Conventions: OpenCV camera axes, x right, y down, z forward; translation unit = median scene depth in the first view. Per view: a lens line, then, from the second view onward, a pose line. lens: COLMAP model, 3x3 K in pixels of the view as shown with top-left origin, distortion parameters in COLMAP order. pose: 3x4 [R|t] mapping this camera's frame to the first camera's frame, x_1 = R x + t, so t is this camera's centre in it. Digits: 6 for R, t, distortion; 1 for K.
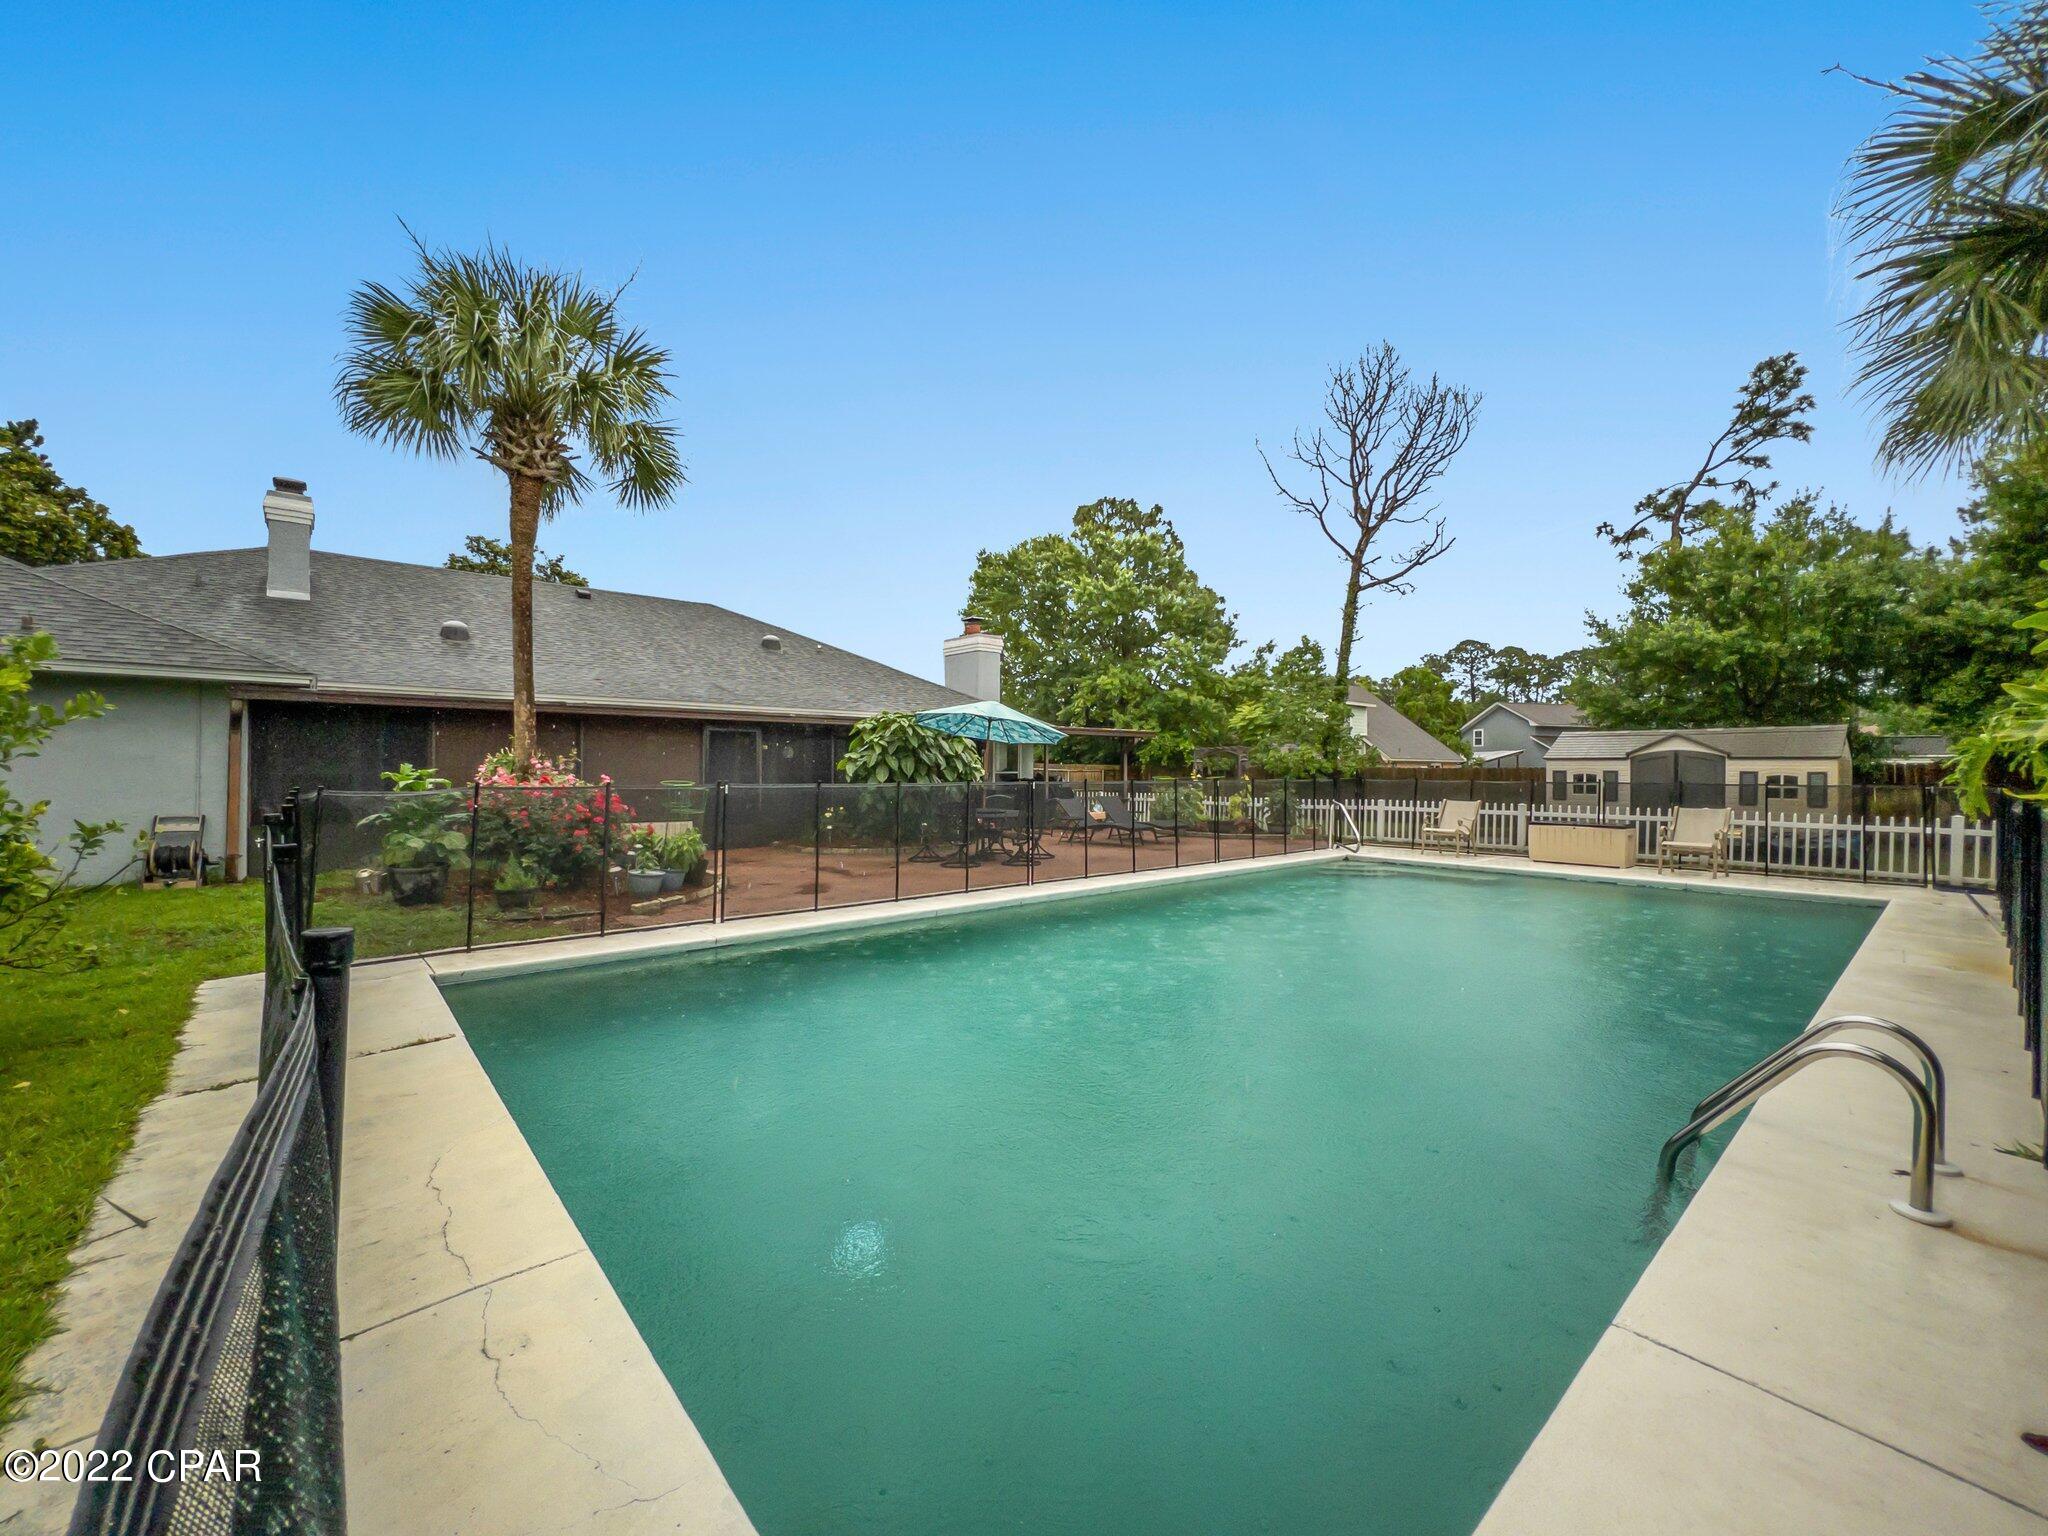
lens RADIAL K [[834.6, 0, 985.2], [0, 834.6, 775.9], [0, 0, 1]] dist [0.000104, 0.000047]
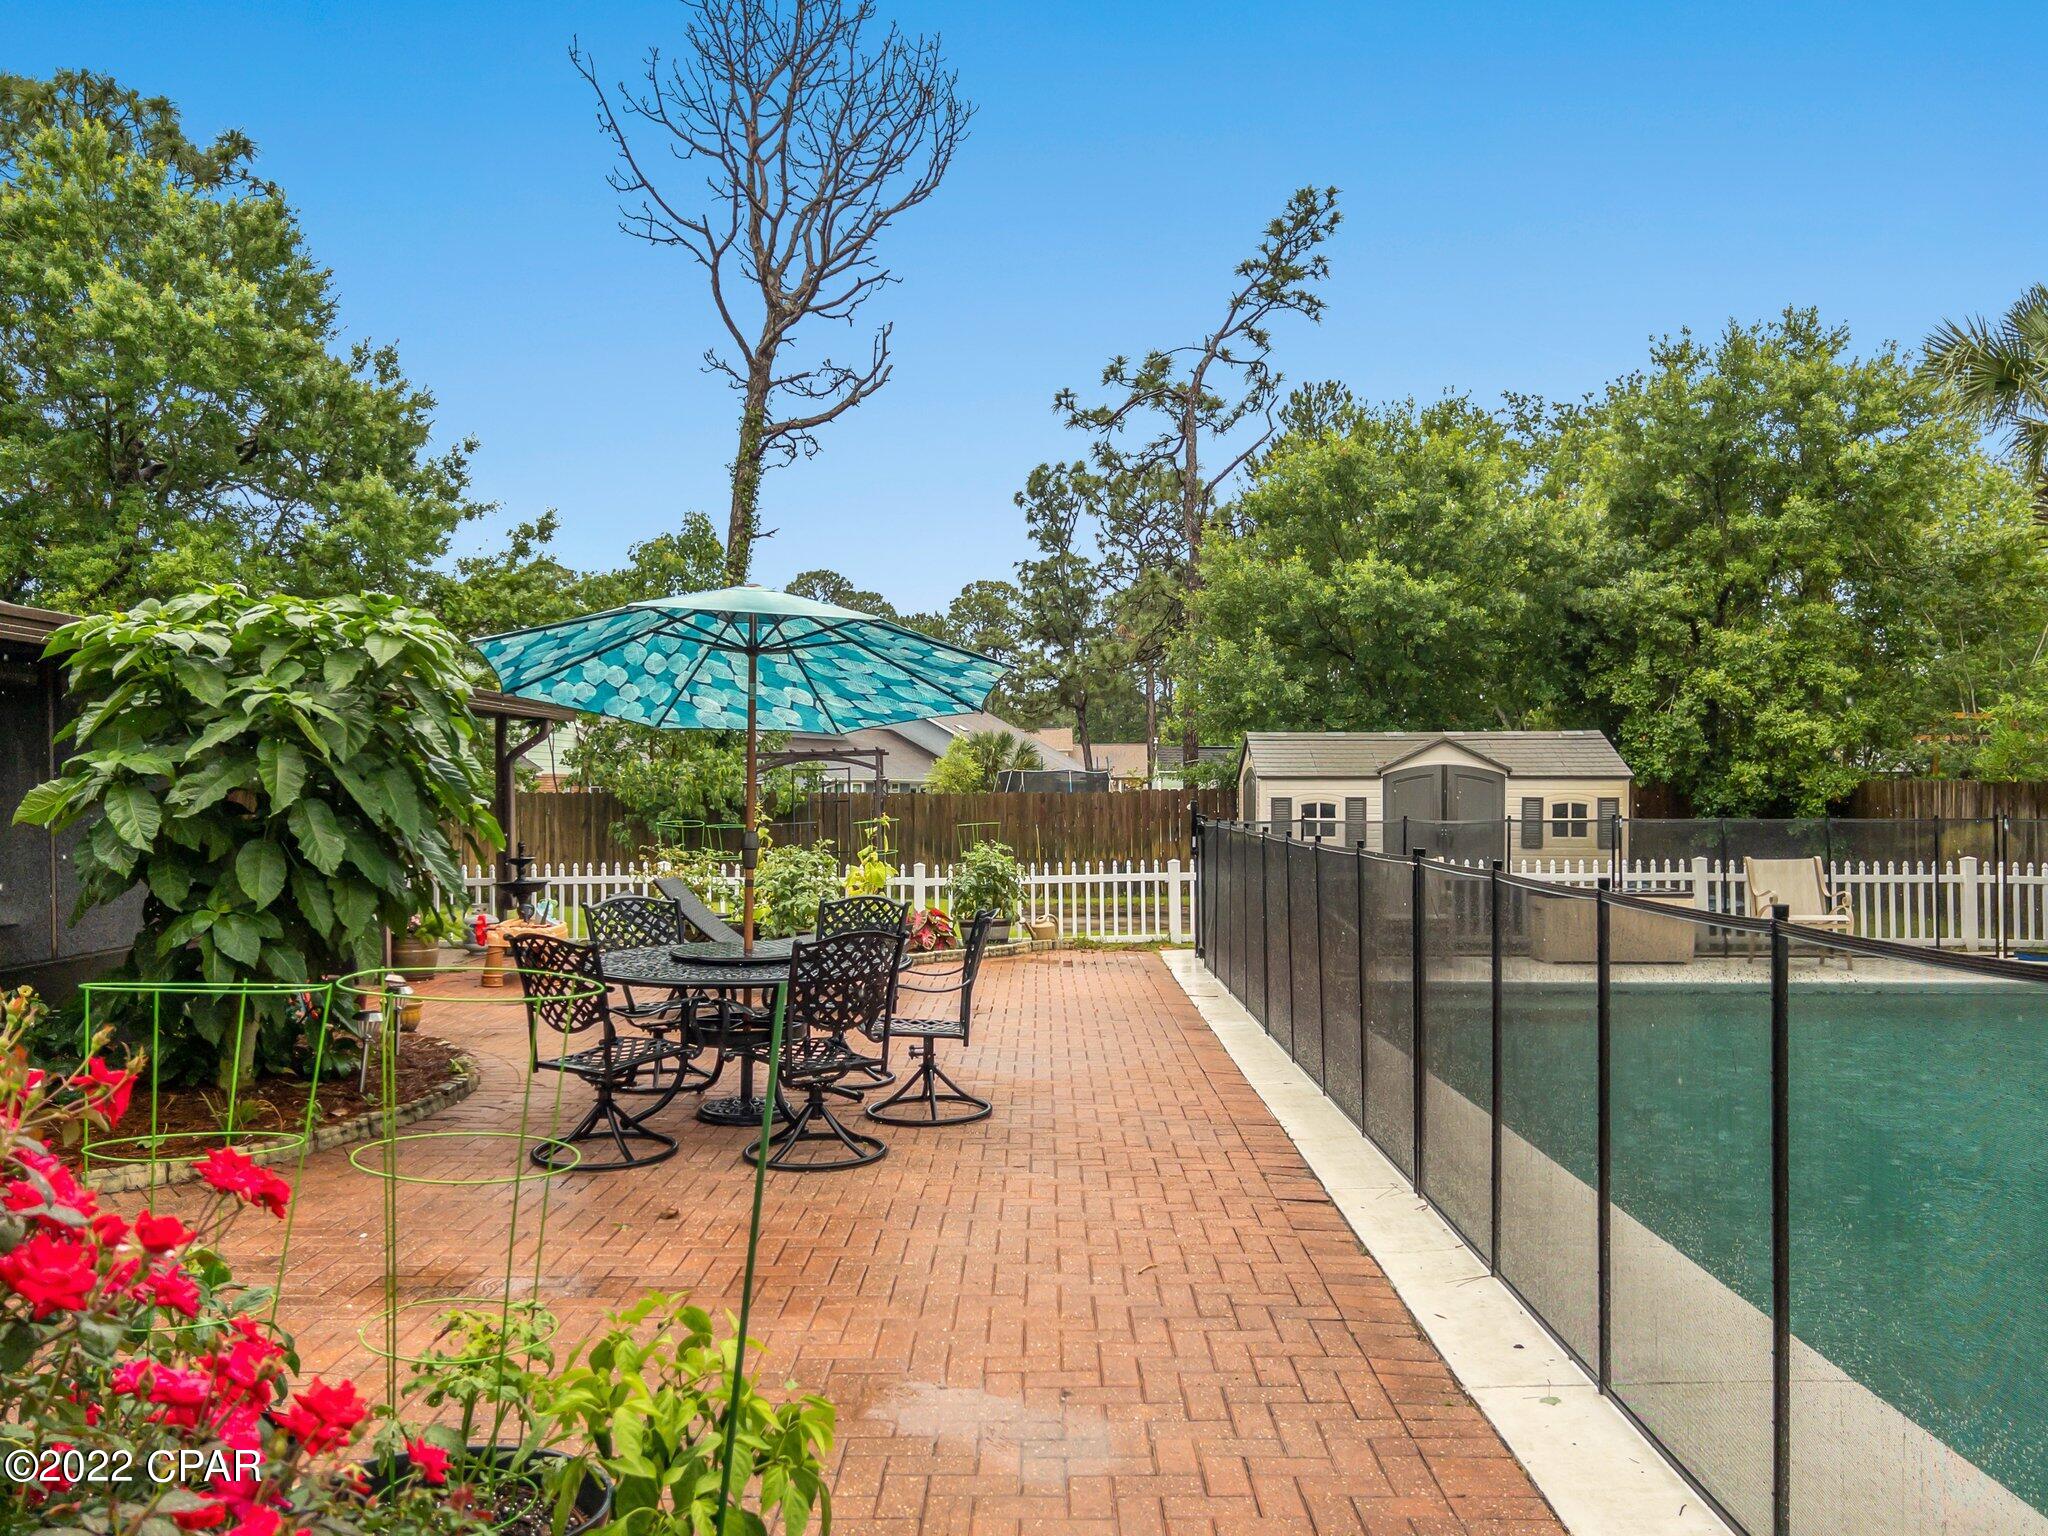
lens RADIAL K [[1624.8, 0, 1028.0], [0, 1624.8, 776.9], [0, 0, 1]] dist [0.074847, -0.069756]
pose [[0.651991, 0.004910, 0.758211, -0.197304], [0.012406, 0.999776, -0.017142, -0.002883], [-0.758126, 0.020583, 0.651784, 0.294459]]
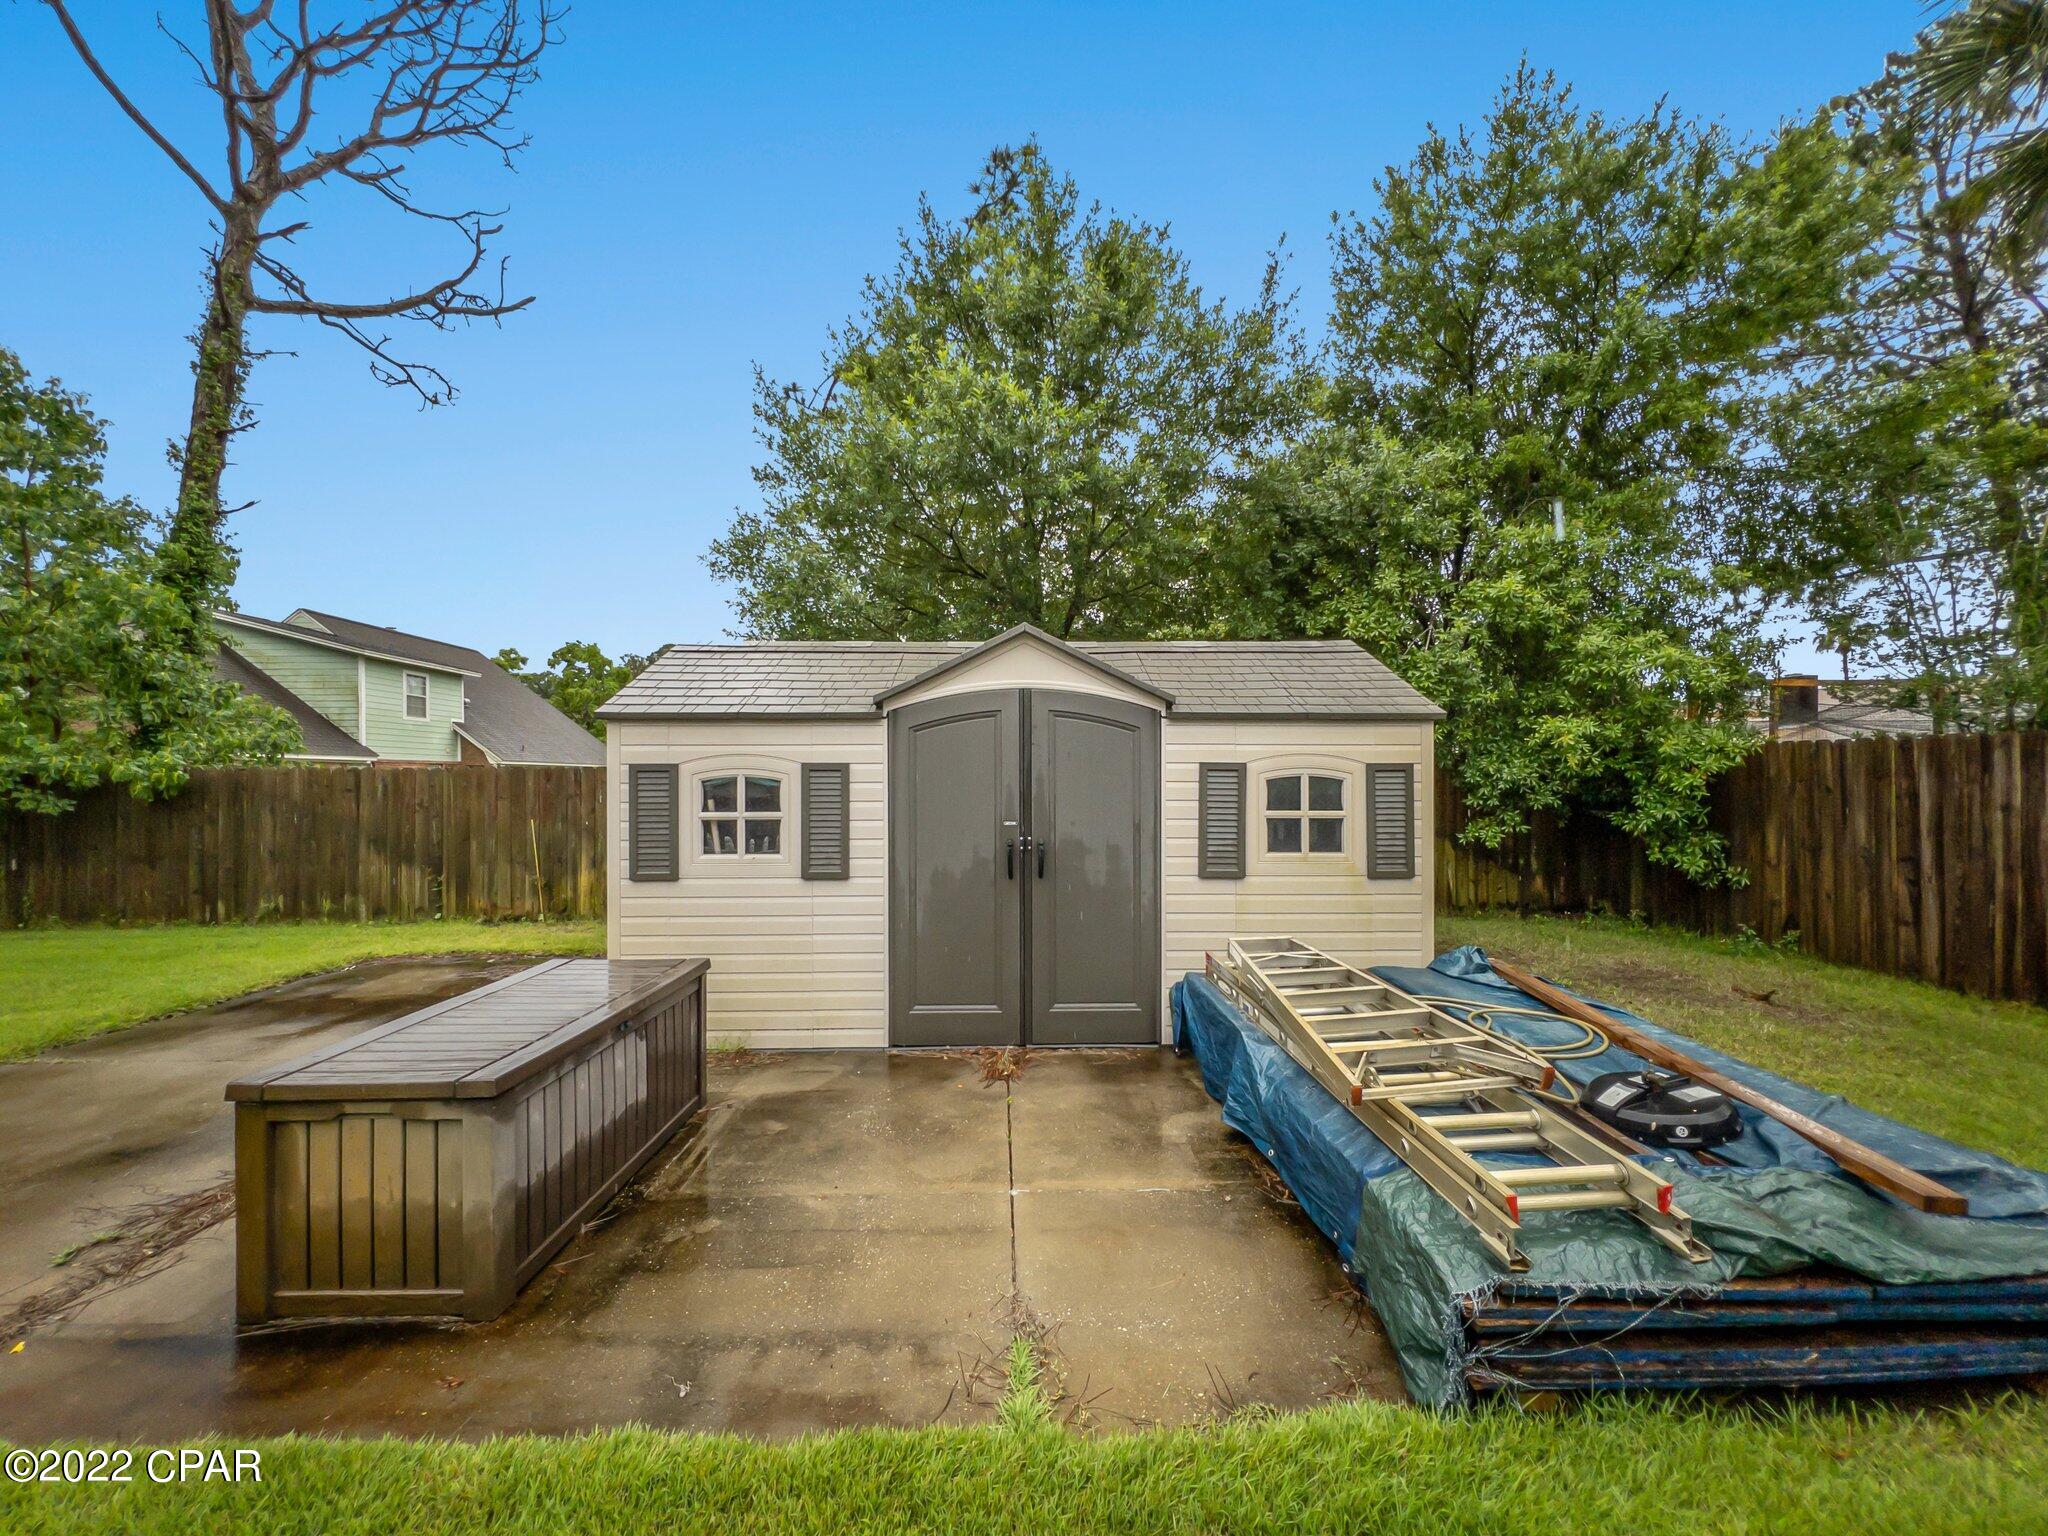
lens RADIAL K [[832.7, 0, 1024.3], [0, 832.7, 778.8], [0, 0, 1]] dist [0.015804, 0.000060]
pose [[0.618878, 0.000832, 0.785487, 0.409653], [0.013239, 0.999846, -0.011490, 0.001357], [-0.785376, 0.017510, 0.618772, 0.554376]]
